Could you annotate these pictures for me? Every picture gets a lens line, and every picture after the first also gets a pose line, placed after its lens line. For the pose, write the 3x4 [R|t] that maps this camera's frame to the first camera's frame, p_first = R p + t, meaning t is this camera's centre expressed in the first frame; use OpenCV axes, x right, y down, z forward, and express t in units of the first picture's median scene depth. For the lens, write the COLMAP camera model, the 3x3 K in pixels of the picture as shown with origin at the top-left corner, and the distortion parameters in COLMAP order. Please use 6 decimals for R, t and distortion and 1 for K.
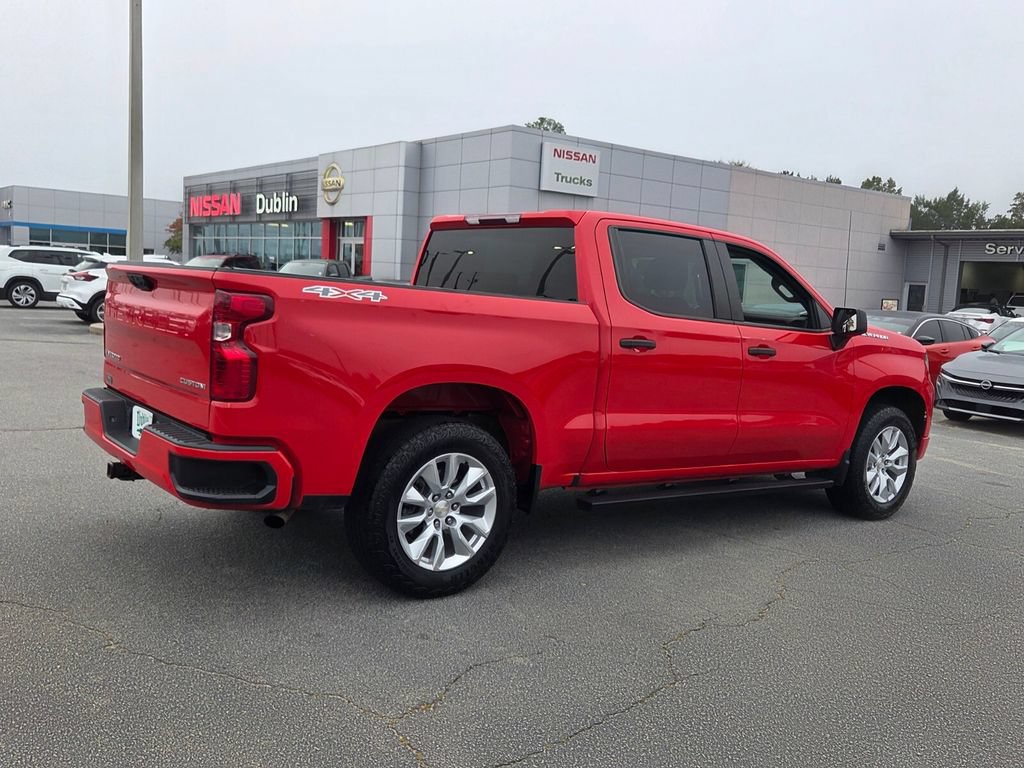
lens RADIAL K [[903.5, 0, 503.4], [0, 903.5, 375.8], [0, 0, 1]] dist [0.068436, -0.042621]
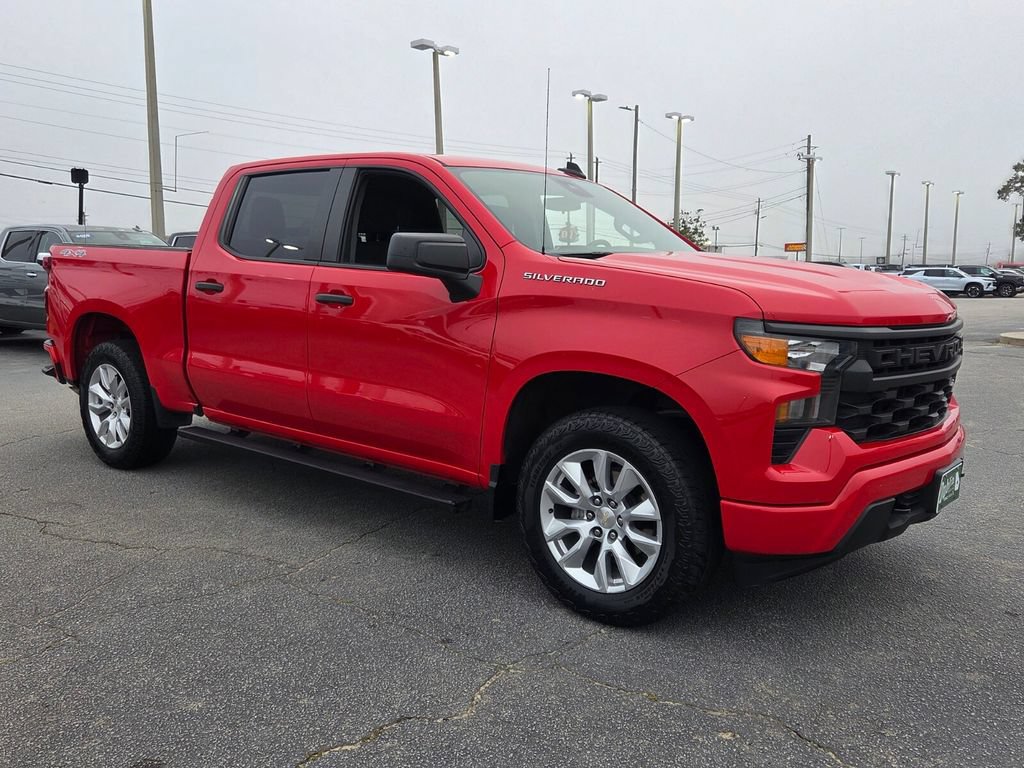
lens RADIAL K [[903.5, 0, 512.8], [0, 903.5, 377.8], [0, 0, 1]] dist [0.068436, -0.042621]
pose [[0.207750, 0.055858, -0.976586, 0.905942], [-0.089052, 0.995302, 0.037985, -0.001984], [0.974120, 0.079076, 0.211748, 0.822252]]
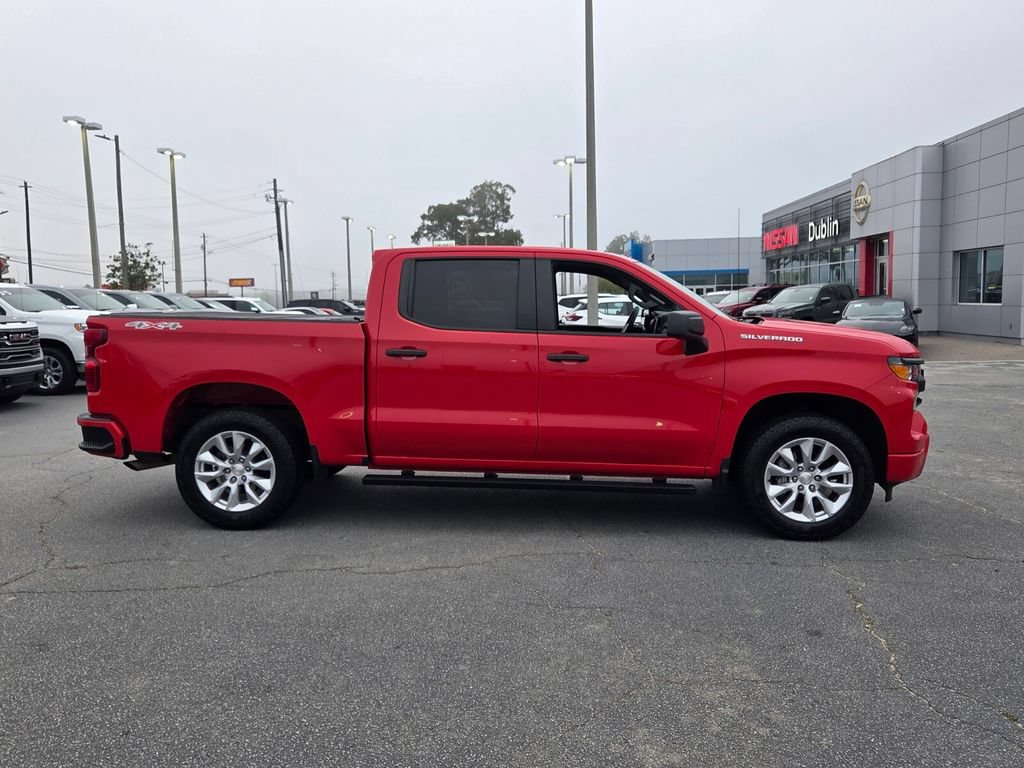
lens RADIAL K [[903.5, 0, 508.9], [0, 903.5, 403.7], [0, 0, 1]] dist [0.068436, -0.042621]
pose [[0.748135, 0.006221, -0.663517, 0.779698], [-0.008813, 0.999961, -0.000561, 0.024142], [0.663488, 0.006267, 0.748161, 0.124516]]
